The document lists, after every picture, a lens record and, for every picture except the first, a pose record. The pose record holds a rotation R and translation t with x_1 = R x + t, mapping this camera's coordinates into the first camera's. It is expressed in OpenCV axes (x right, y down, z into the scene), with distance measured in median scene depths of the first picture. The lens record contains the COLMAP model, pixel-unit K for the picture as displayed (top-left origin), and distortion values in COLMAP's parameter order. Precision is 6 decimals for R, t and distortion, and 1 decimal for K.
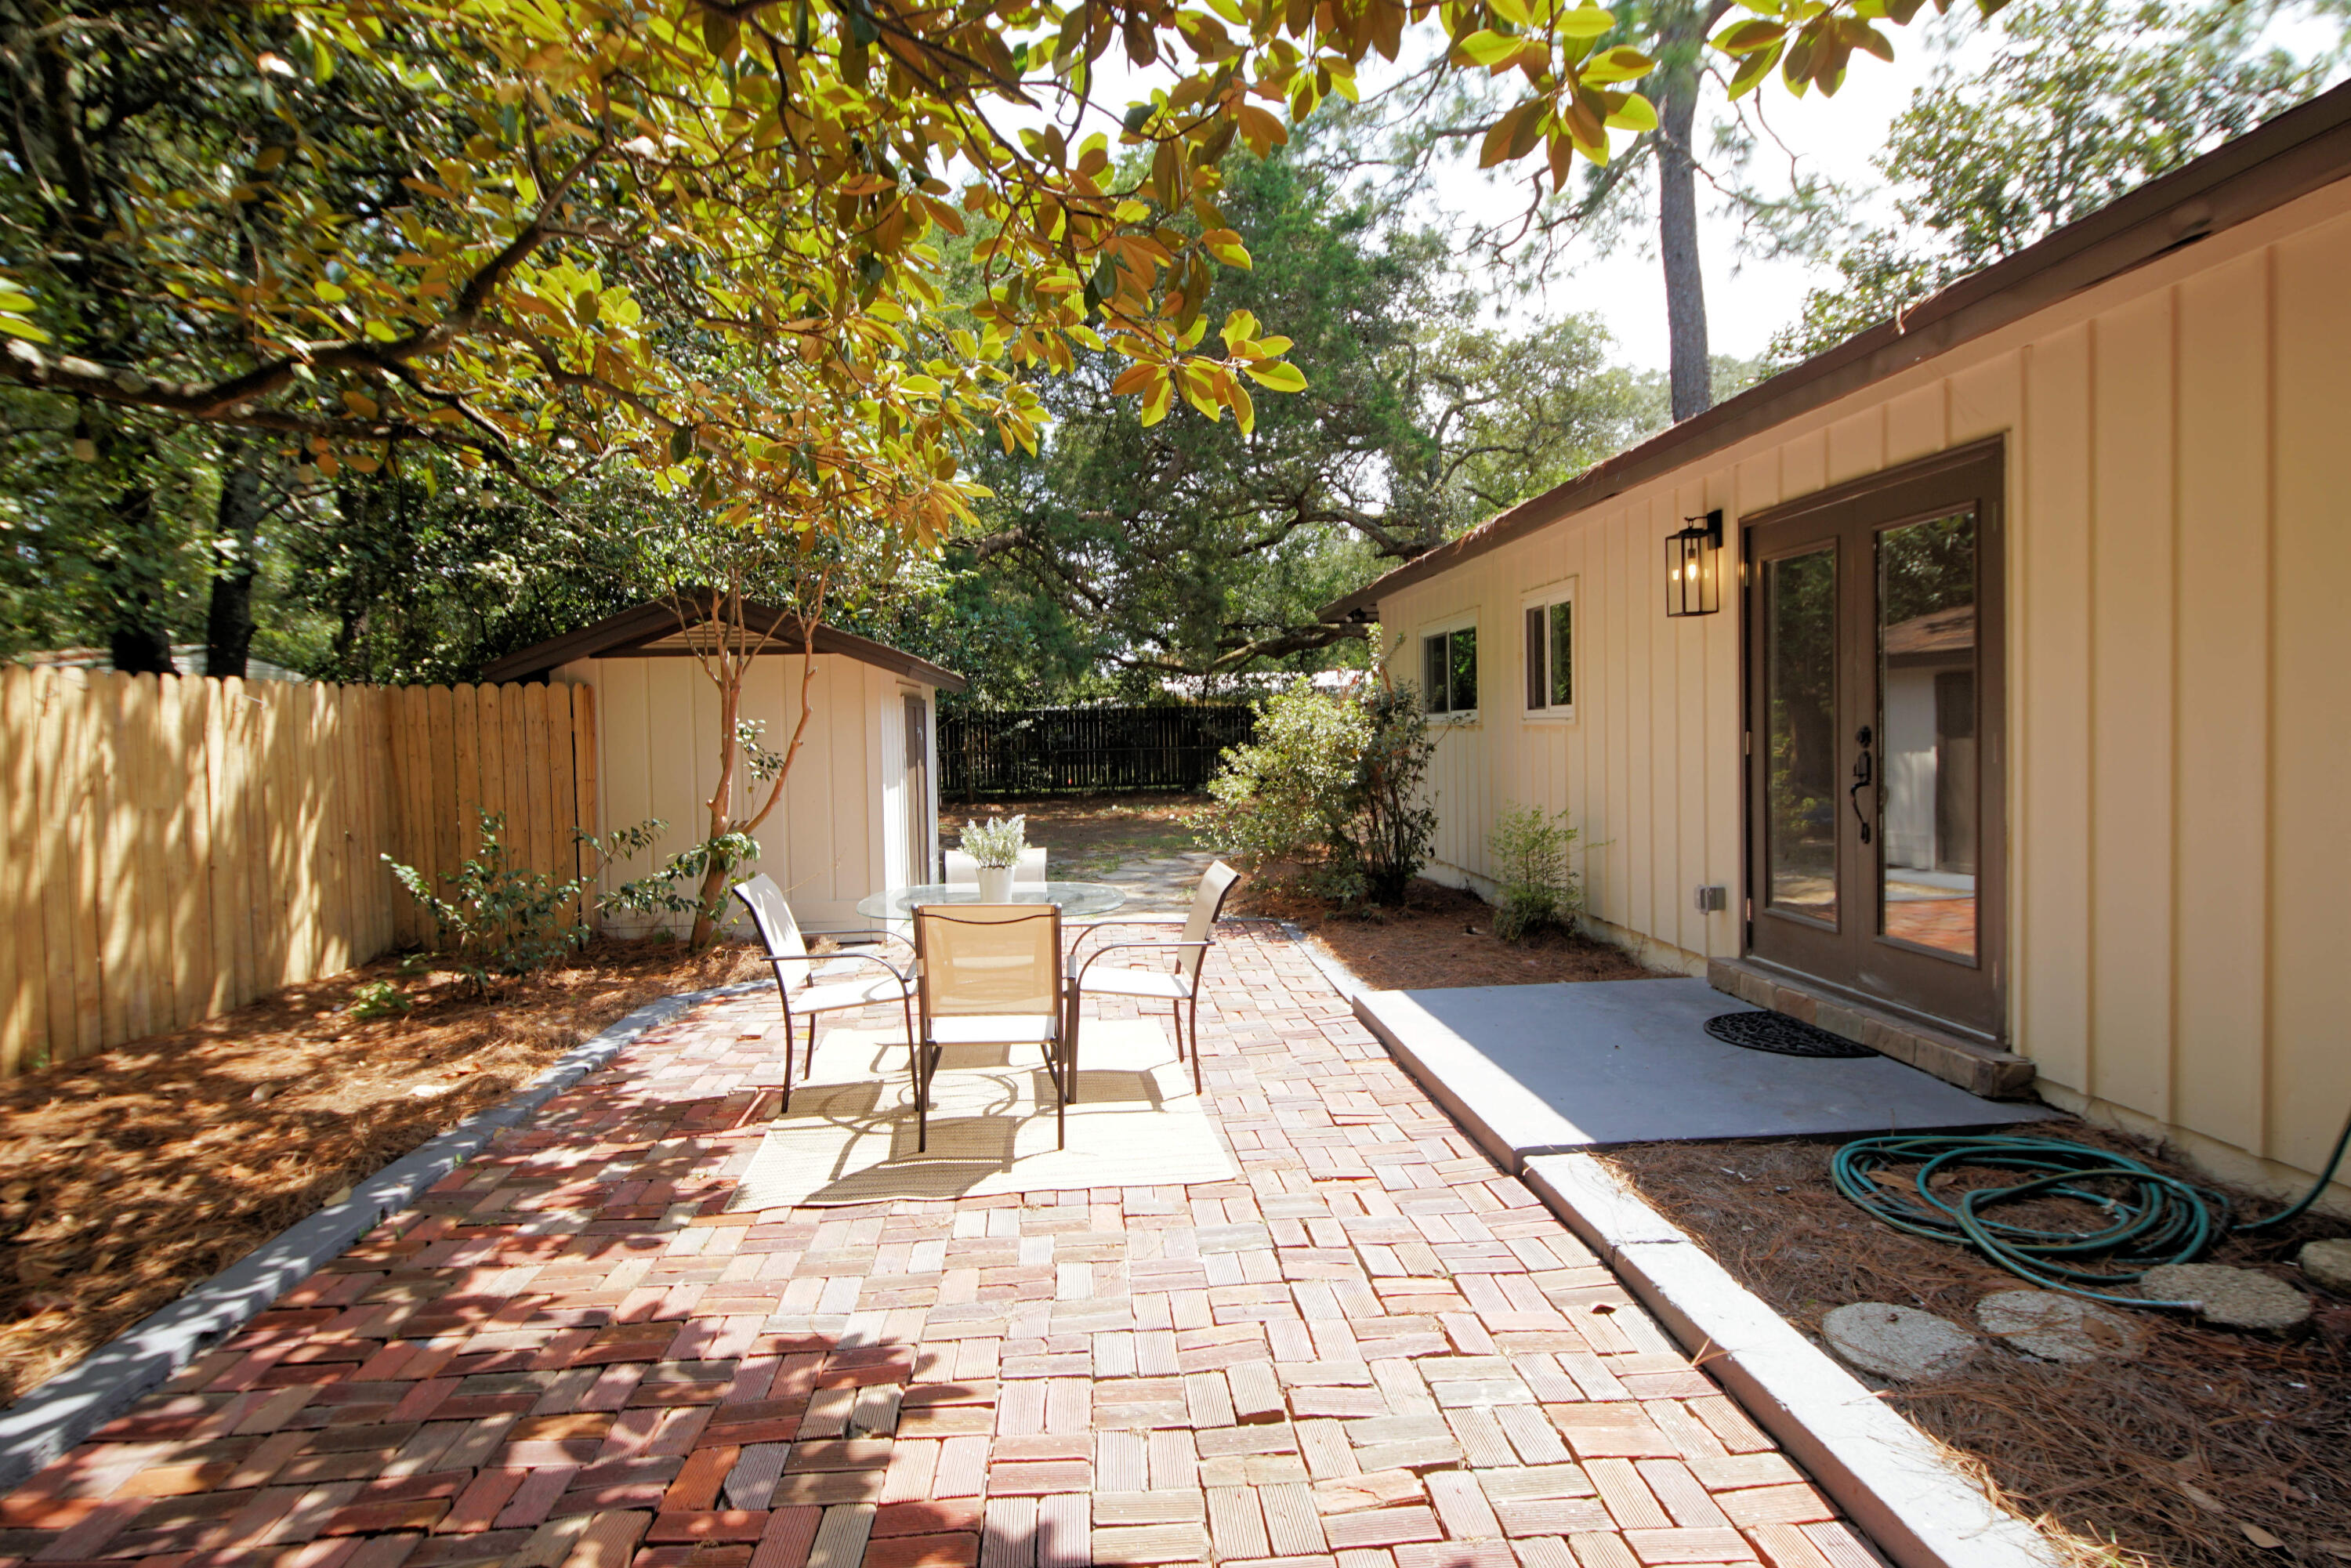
lens RADIAL K [[1255.7, 0, 1175.5], [0, 1255.7, 784.0], [0, 0, 1]] dist [0.041066, -0.038640]
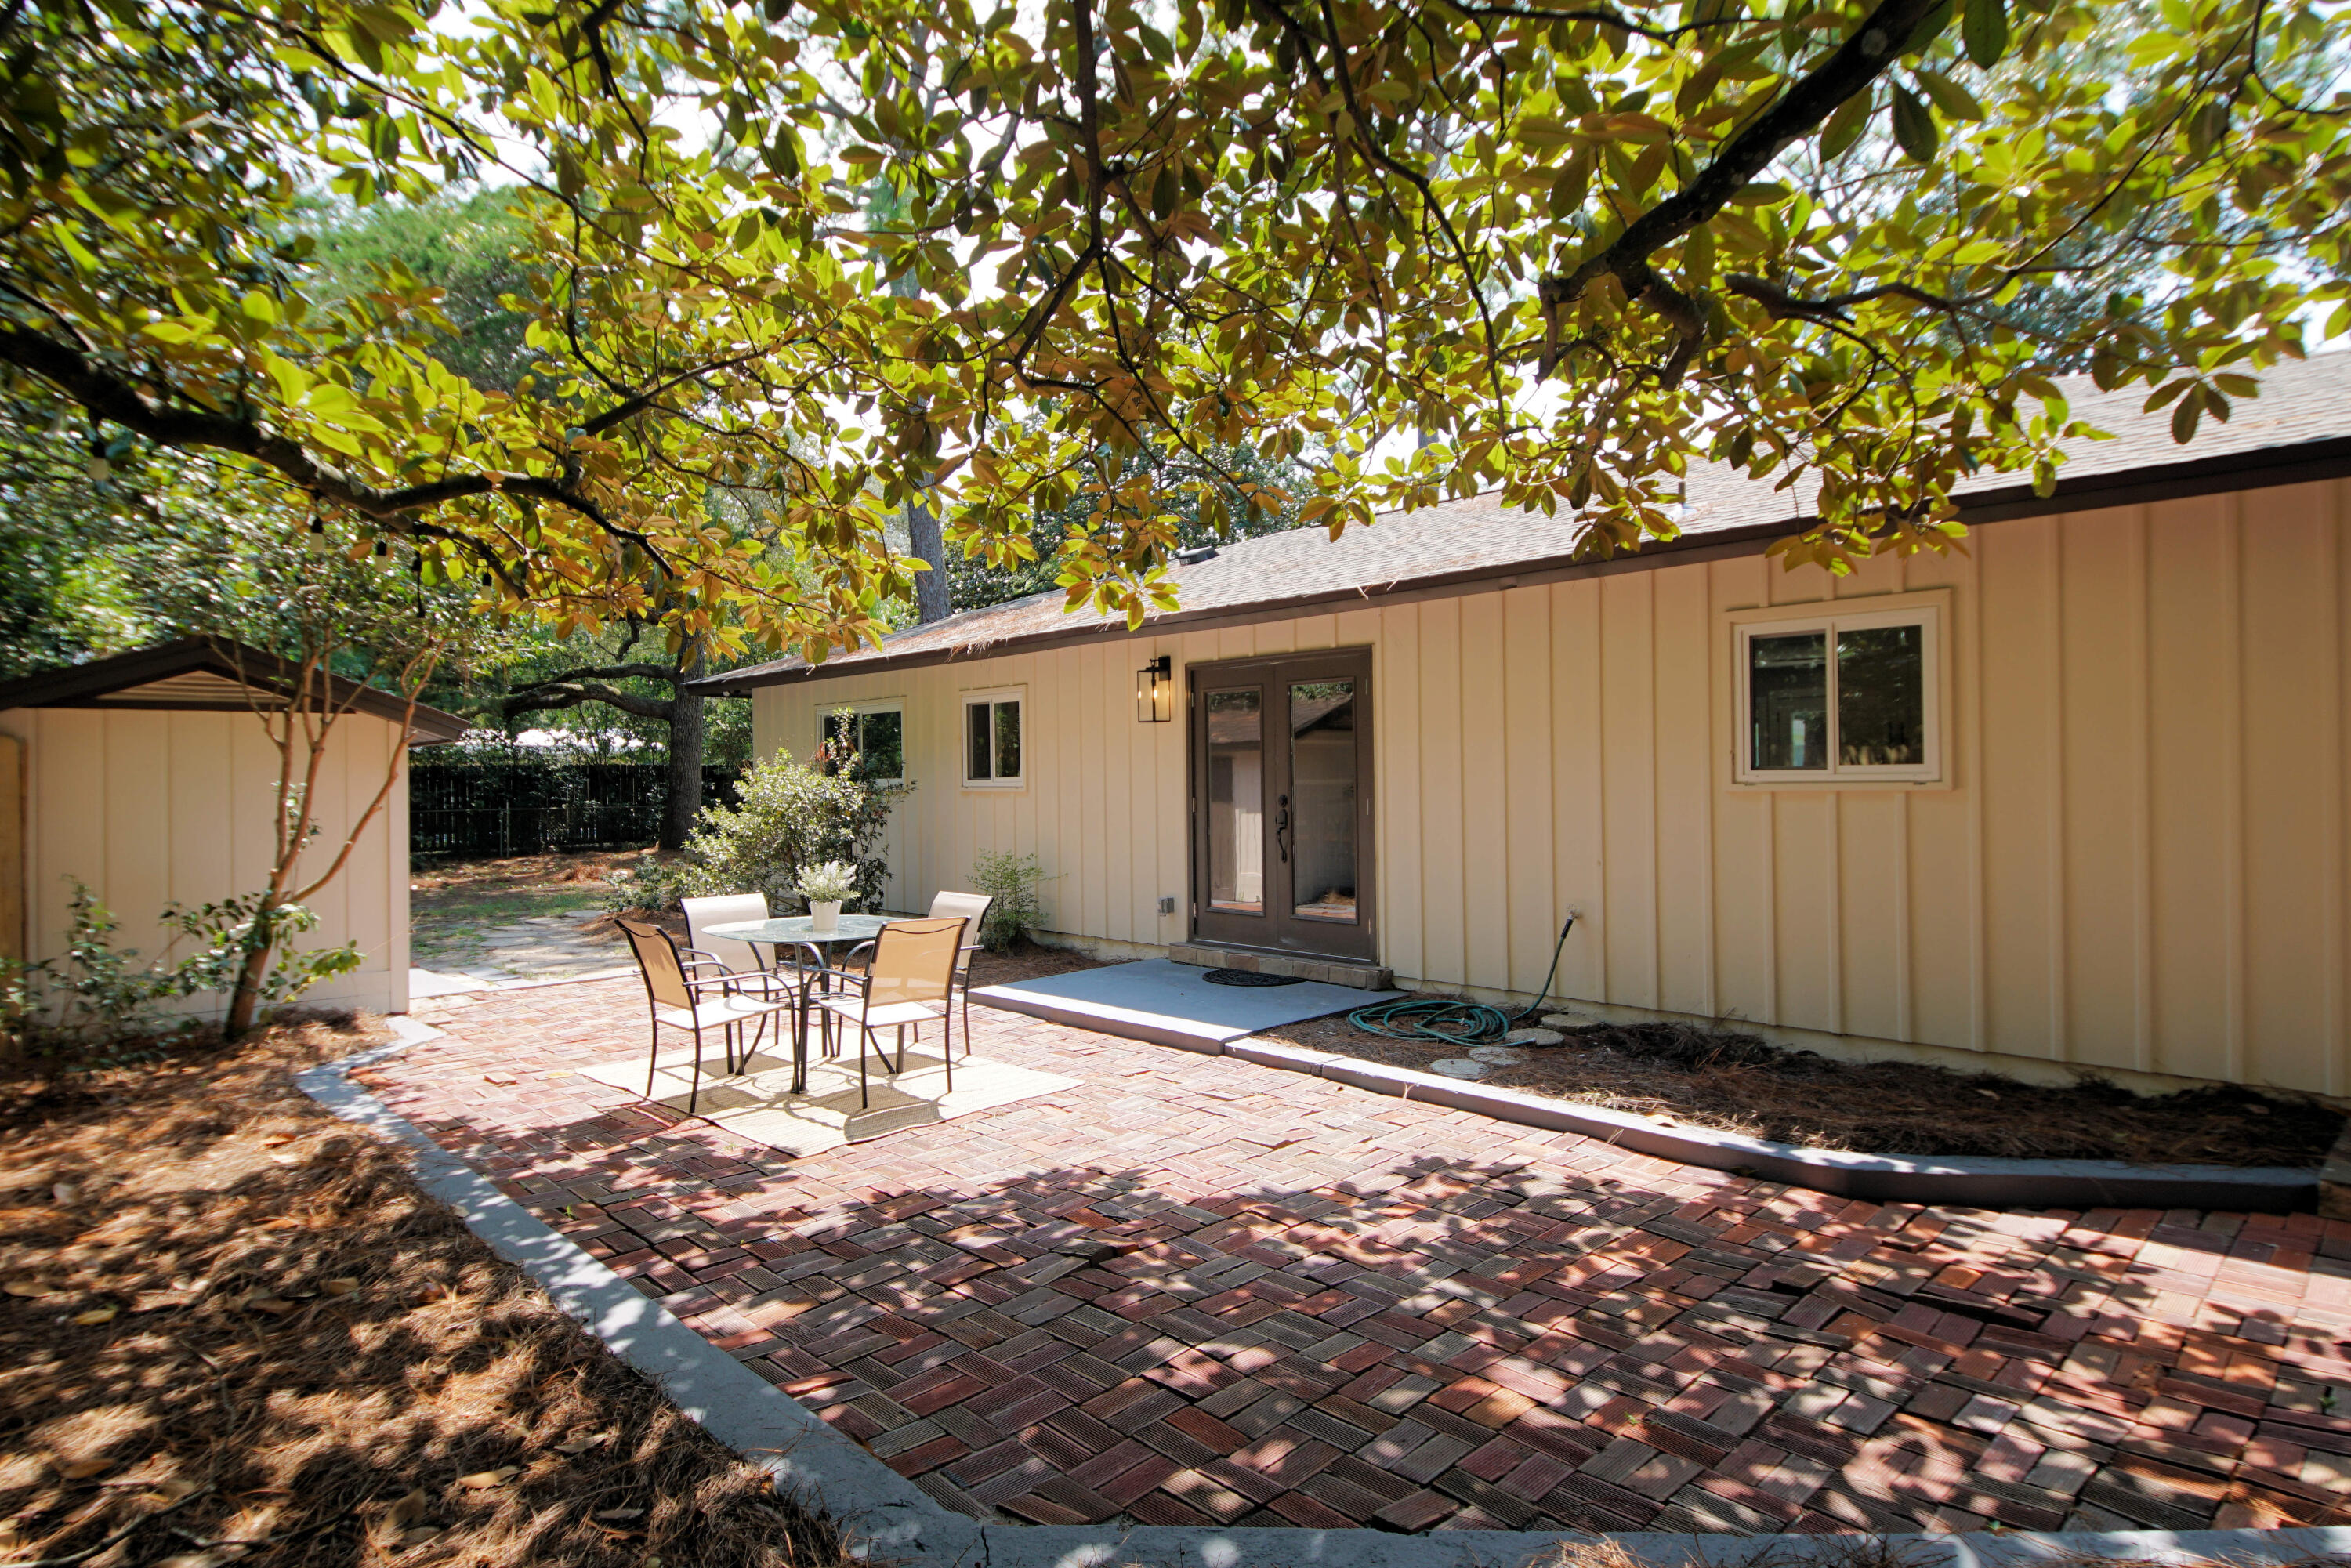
lens RADIAL K [[1261.6, 0, 1152.1], [0, 1261.6, 773.2], [0, 0, 1]] dist [0.036184, -0.033500]
pose [[0.770455, 0.011947, 0.637382, -0.919761], [0.024023, 0.998570, -0.047756, 0.004483], [-0.637041, 0.052105, 0.769067, -0.292681]]
